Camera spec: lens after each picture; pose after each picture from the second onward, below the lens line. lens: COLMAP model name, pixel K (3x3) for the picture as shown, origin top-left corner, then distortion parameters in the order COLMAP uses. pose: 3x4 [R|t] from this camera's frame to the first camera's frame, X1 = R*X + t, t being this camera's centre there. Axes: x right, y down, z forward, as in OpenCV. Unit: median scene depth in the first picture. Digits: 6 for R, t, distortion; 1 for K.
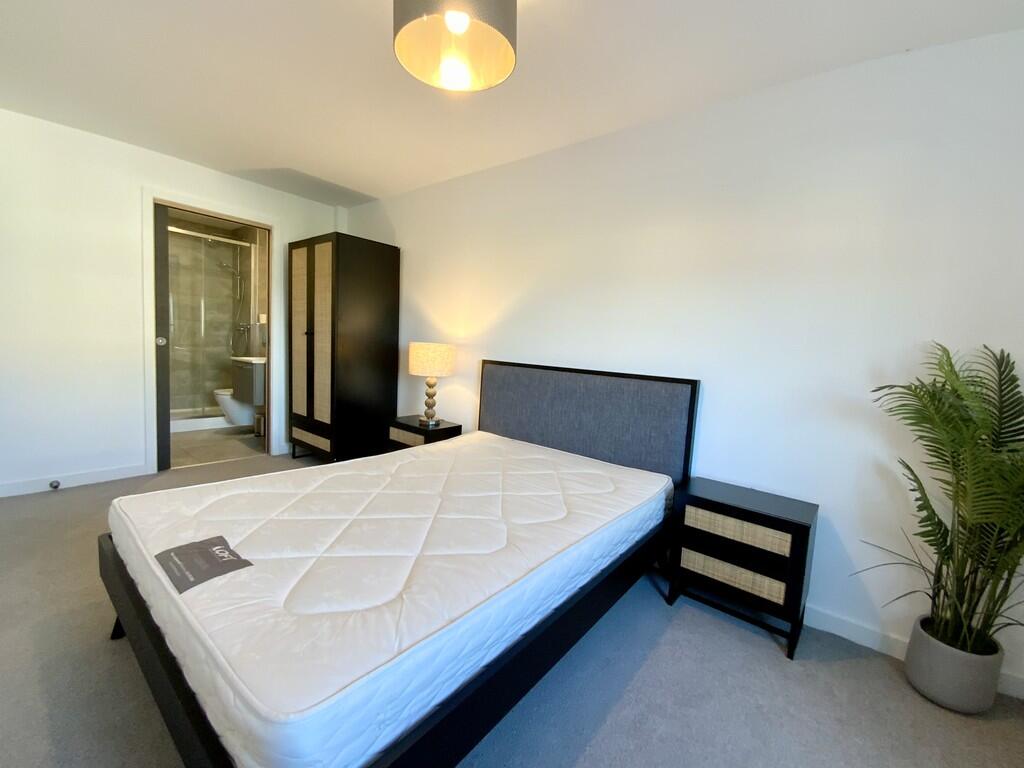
lens RADIAL K [[421.7, 0, 512.0], [0, 421.7, 384.0], [0, 0, 1]] dist [-0.000661, -0.000136]
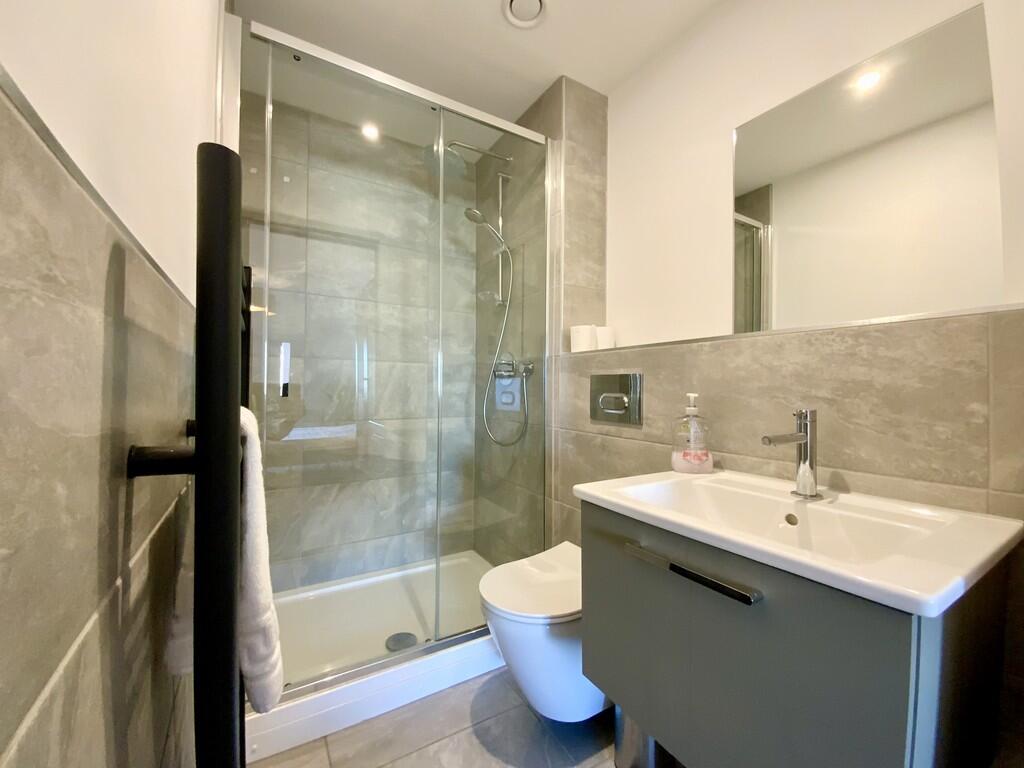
lens RADIAL K [[421.7, 0, 512.0], [0, 421.7, 384.0], [0, 0, 1]] dist [-0.000661, -0.000136]
pose [[0.941944, -0.060377, -0.330298, -0.517821], [0.024099, 0.993320, -0.112848, -0.076645], [0.334905, 0.098336, 0.937106, 0.641571]]
